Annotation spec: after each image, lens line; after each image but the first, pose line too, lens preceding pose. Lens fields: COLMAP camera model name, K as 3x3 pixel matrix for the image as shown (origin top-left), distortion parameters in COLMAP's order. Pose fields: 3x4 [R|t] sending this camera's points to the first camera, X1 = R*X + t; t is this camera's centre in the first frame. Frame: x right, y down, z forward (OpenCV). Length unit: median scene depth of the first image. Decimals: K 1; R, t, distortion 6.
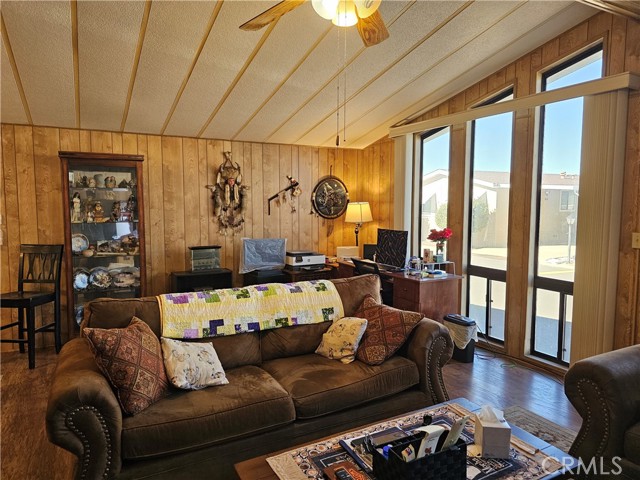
lens RADIAL K [[429.7, 0, 311.8], [0, 429.7, 235.9], [0, 0, 1]] dist [0.043424, -0.006503]
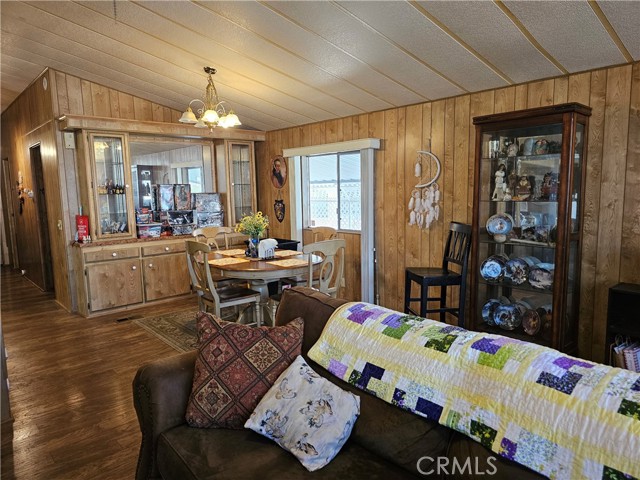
lens RADIAL K [[429.7, 0, 318.5], [0, 429.7, 239.5], [0, 0, 1]] dist [0.038536, -0.031520]
pose [[0.235698, 0.112315, -0.965314, 0.194113], [-0.051418, 0.993349, 0.103022, -0.023510], [0.970465, 0.025352, 0.239905, 0.464519]]
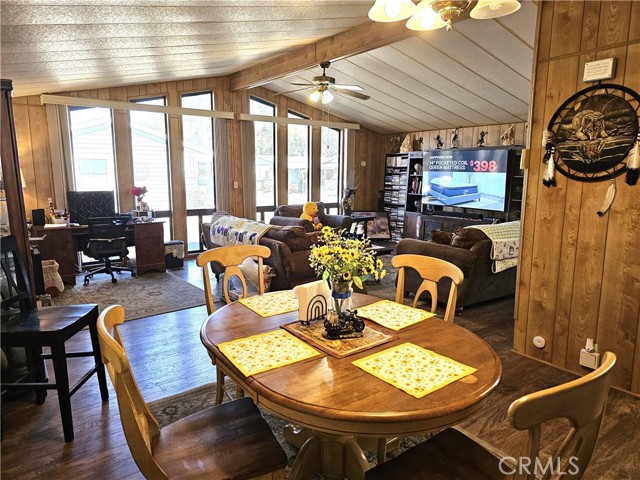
lens RADIAL K [[429.7, 0, 320.7], [0, 429.7, 240.6], [0, 0, 1]] dist [0.038536, -0.031520]
pose [[-0.129534, -0.157068, 0.979056, -1.199461], [0.063466, 0.984037, 0.166264, -0.040617], [-0.989542, 0.083673, -0.117498, 0.605818]]
